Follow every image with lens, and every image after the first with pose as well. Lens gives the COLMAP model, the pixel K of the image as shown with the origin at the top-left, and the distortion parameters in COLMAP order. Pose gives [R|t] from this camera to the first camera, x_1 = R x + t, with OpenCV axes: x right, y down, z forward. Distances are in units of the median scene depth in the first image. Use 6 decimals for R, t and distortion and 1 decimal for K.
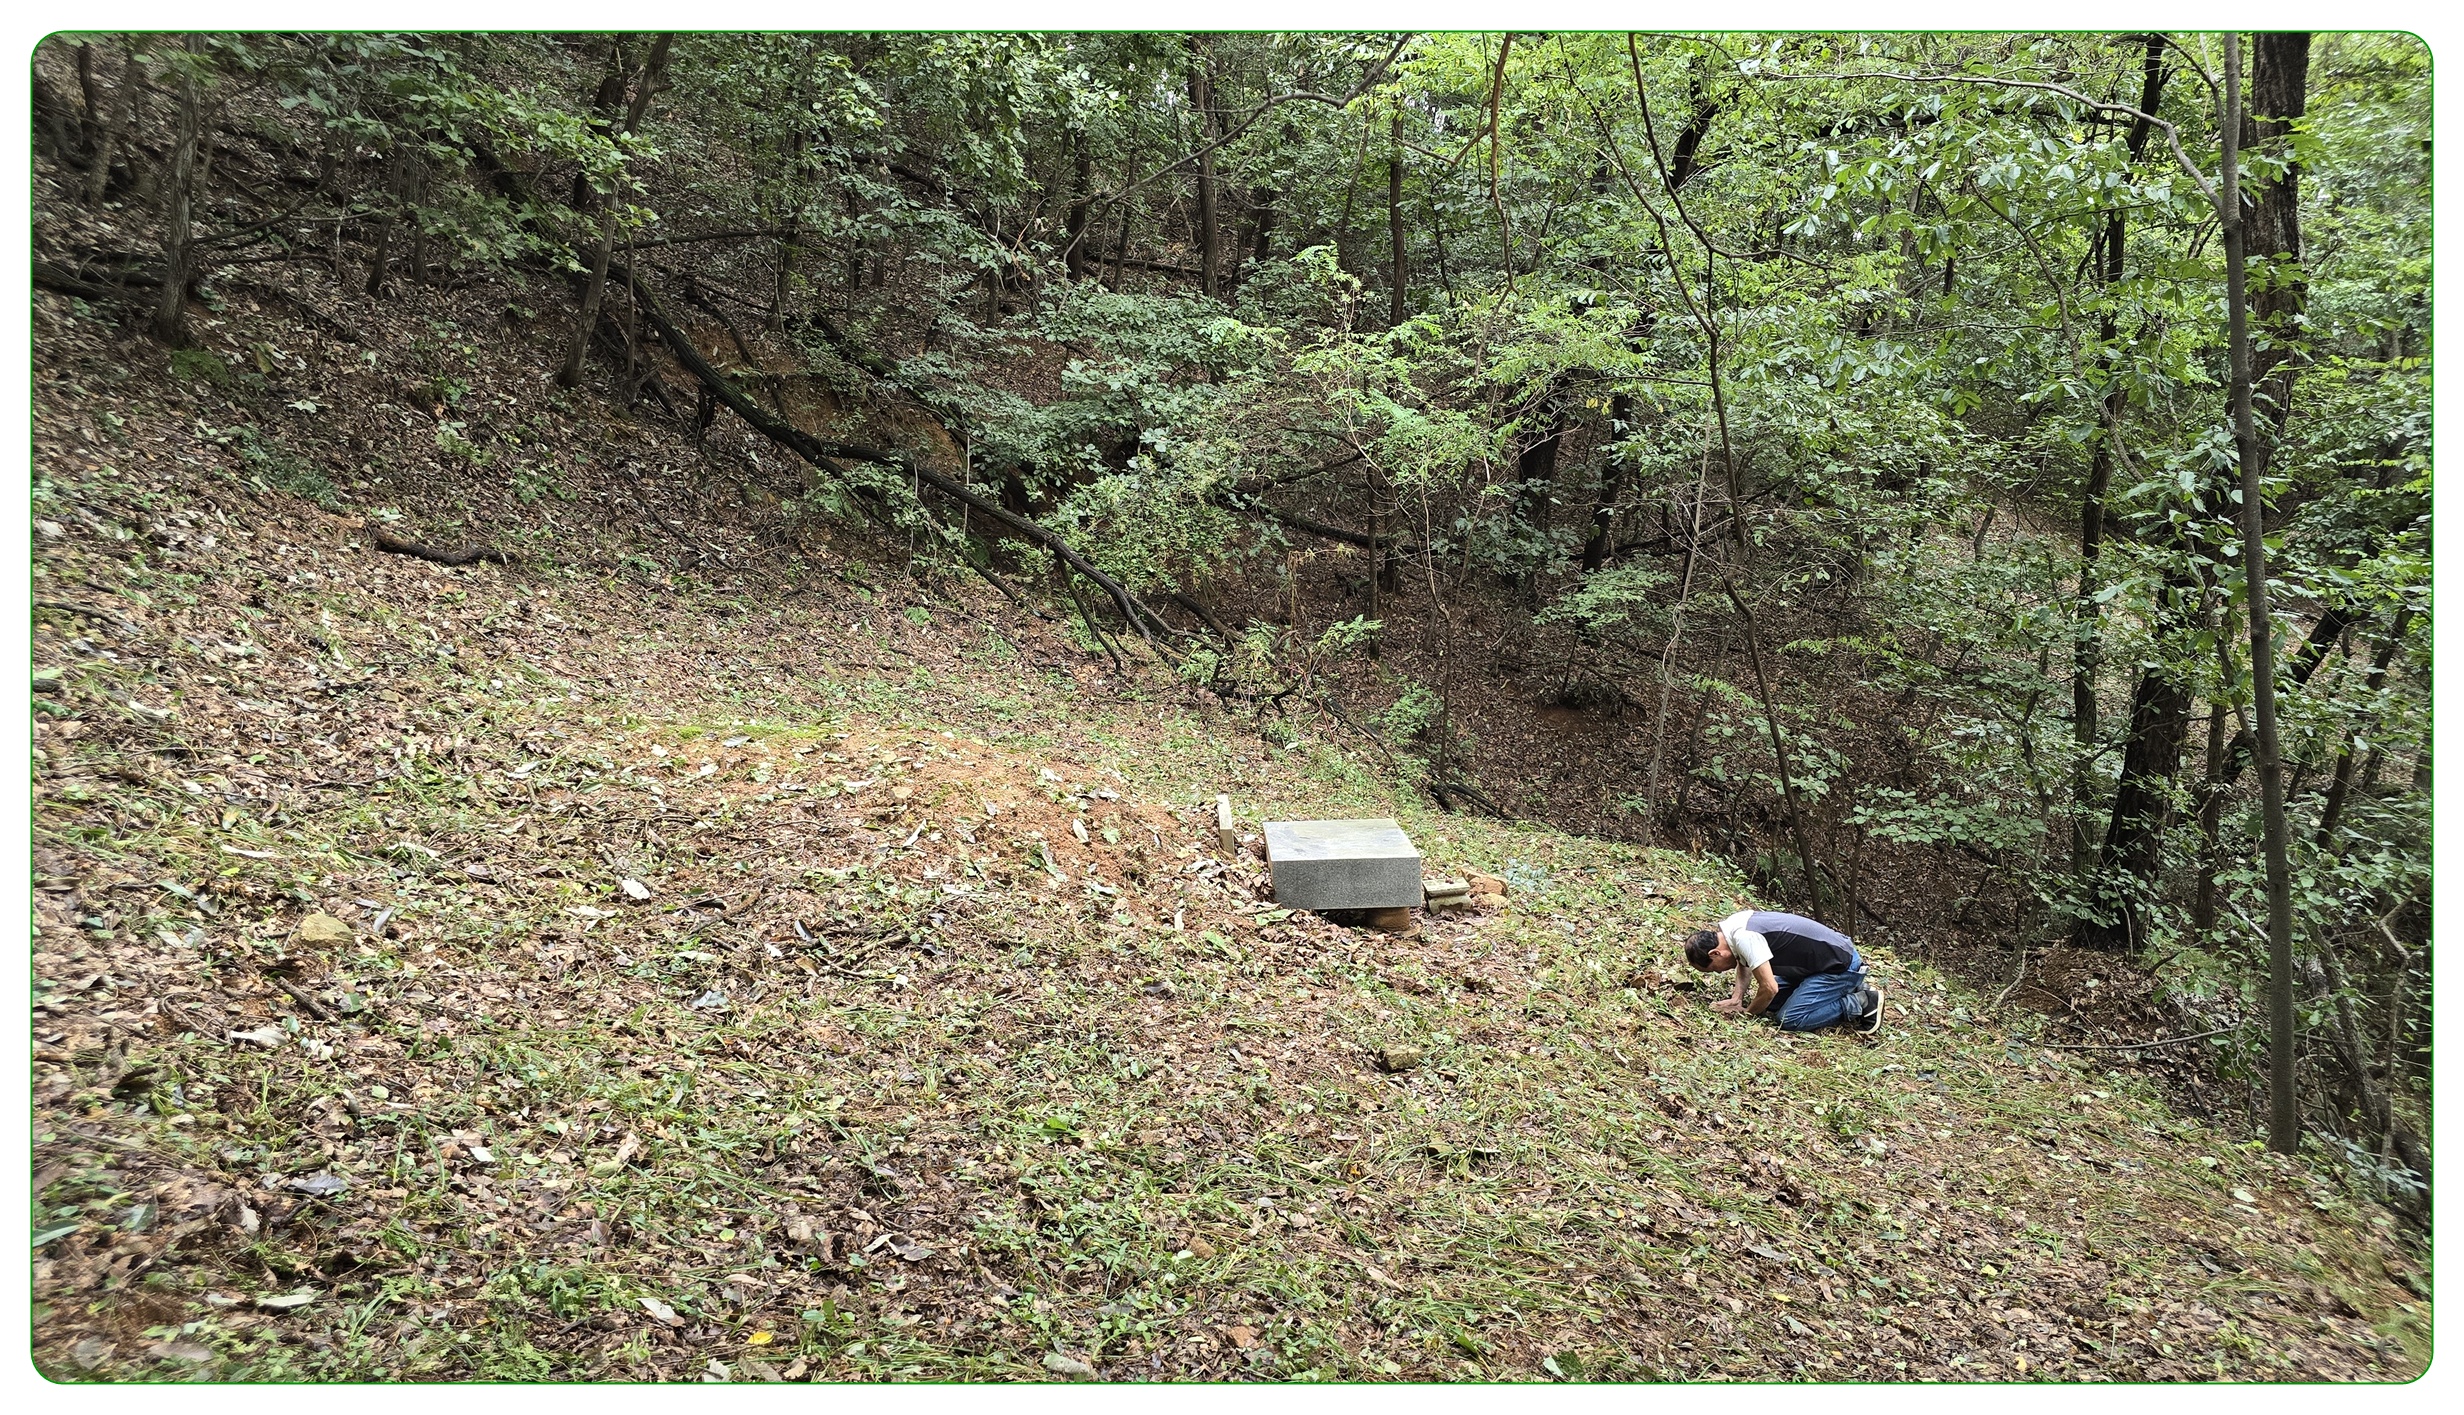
lens RADIAL K [[1586.3, 0, 1275.9], [0, 1586.3, 699.9], [0, 0, 1]] dist [0.041922, -0.040937]
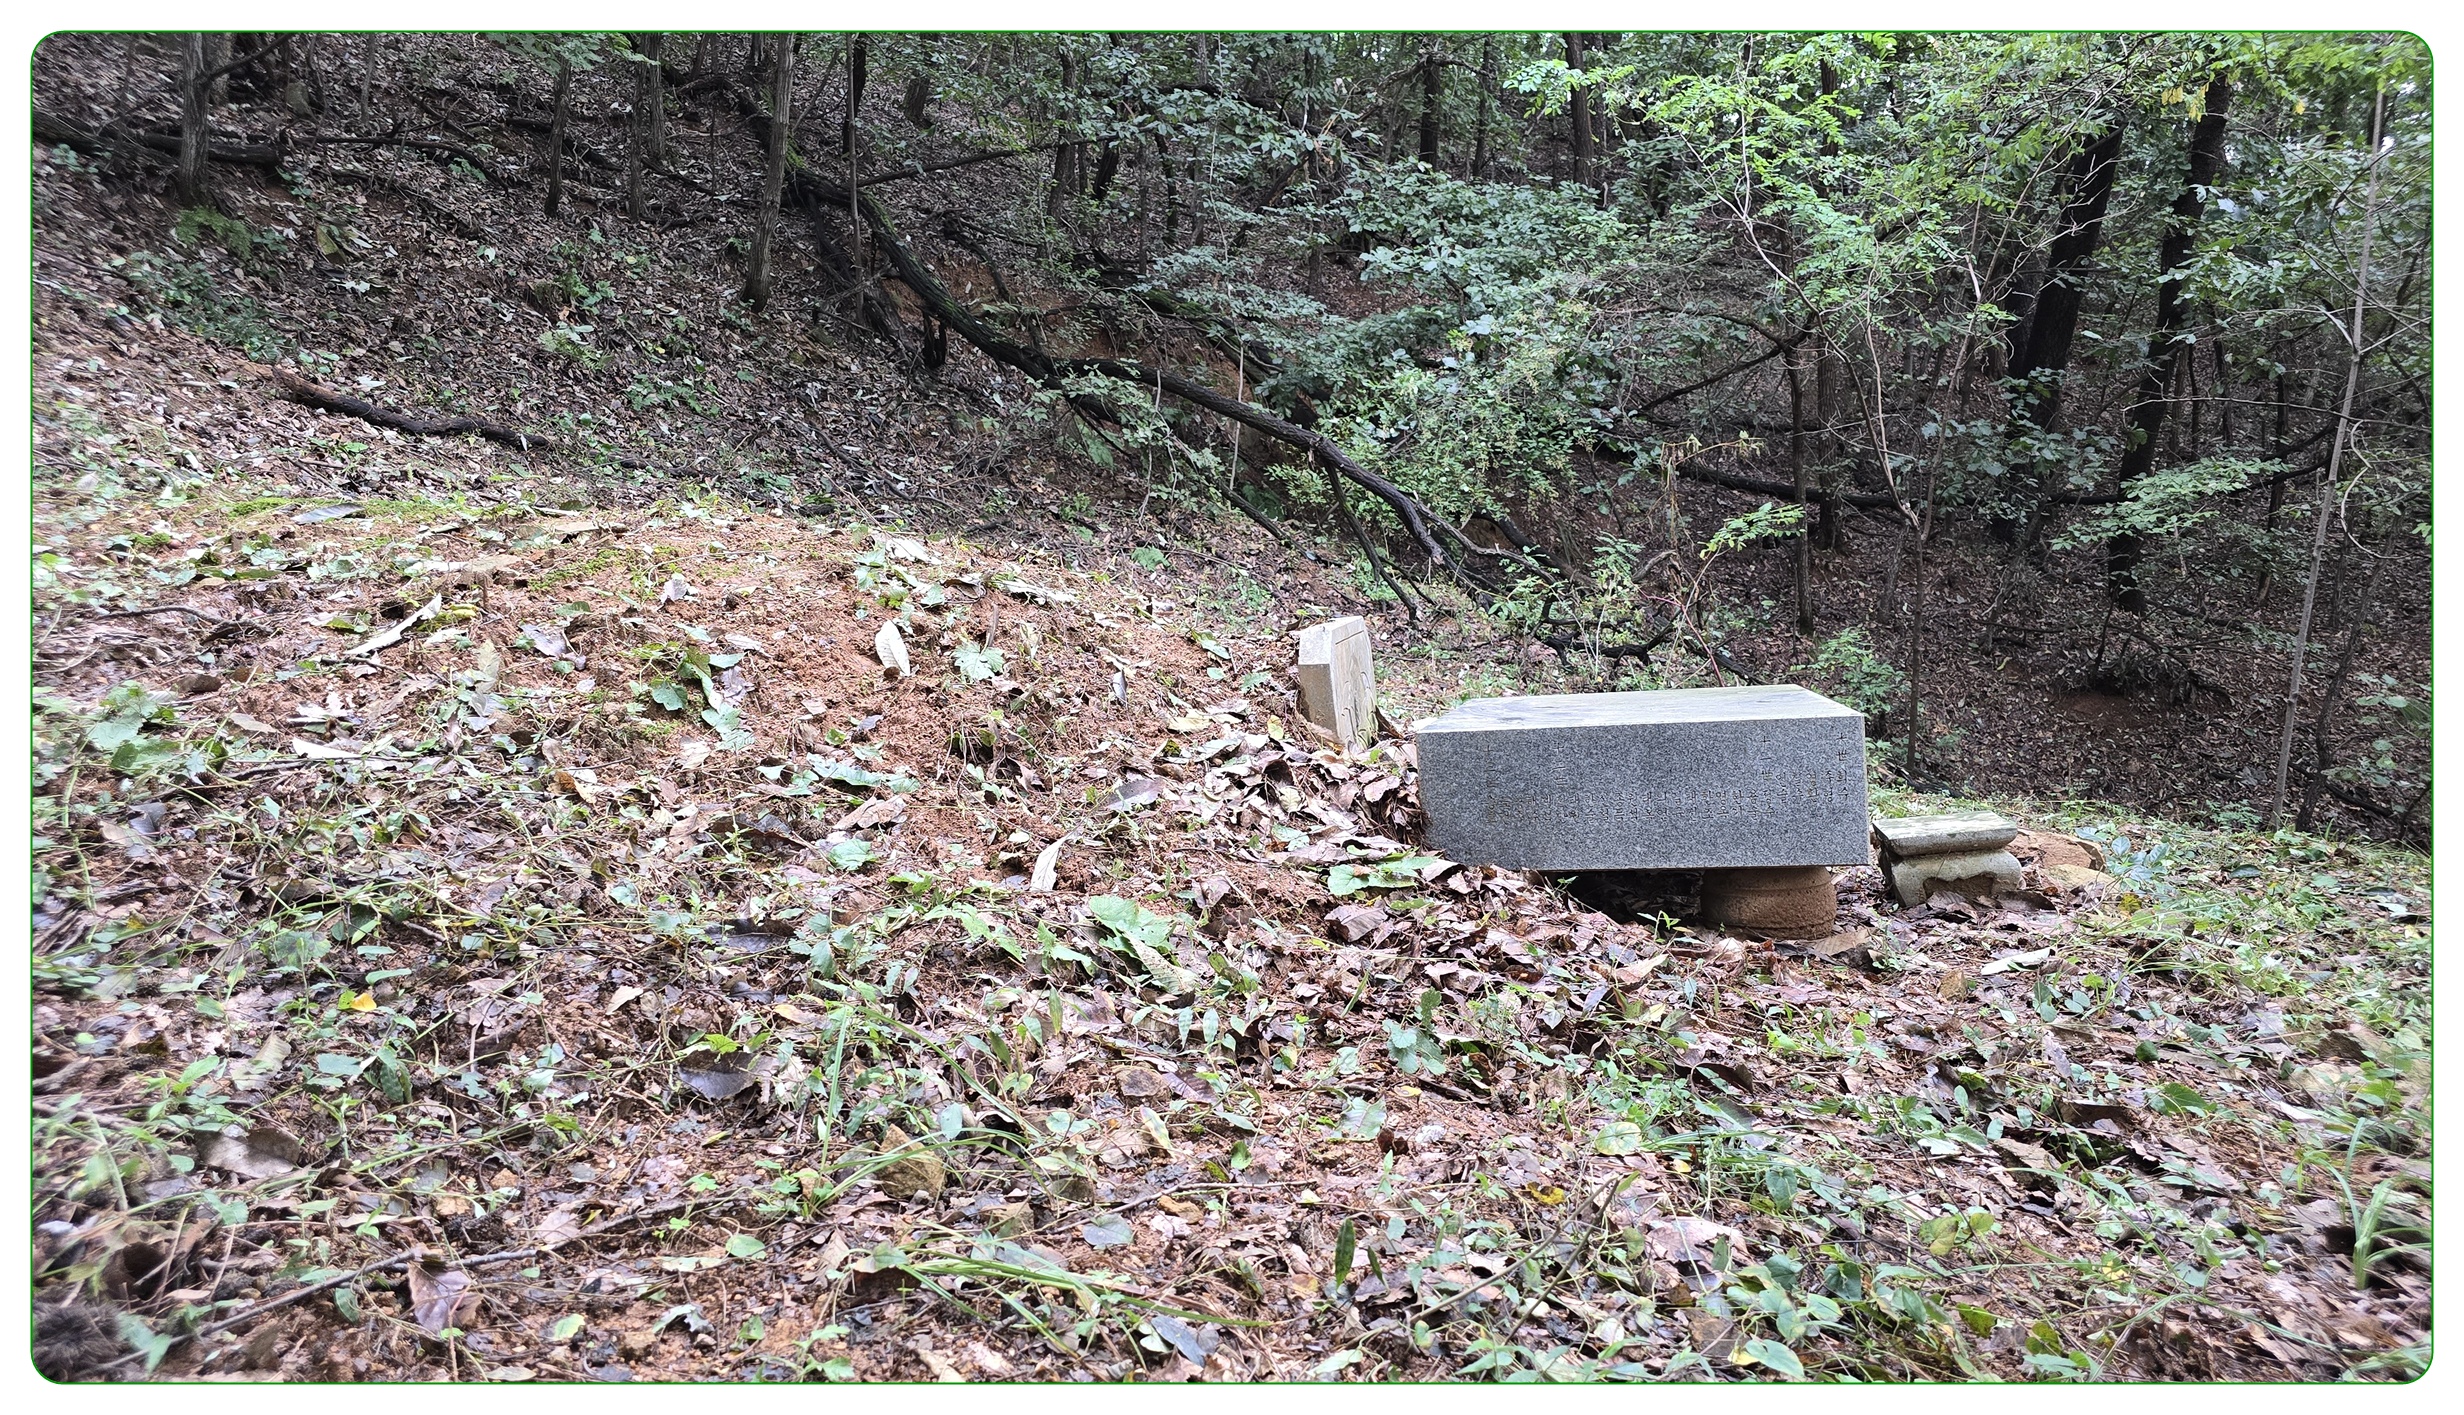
lens RADIAL K [[1586.3, 0, 1275.9], [0, 1586.3, 699.9], [0, 0, 1]] dist [0.041922, -0.040937]
pose [[0.963731, -0.020405, -0.266094, 0.028918], [0.006675, 0.998604, -0.052401, 0.052645], [0.266792, 0.048725, 0.962522, 0.302182]]
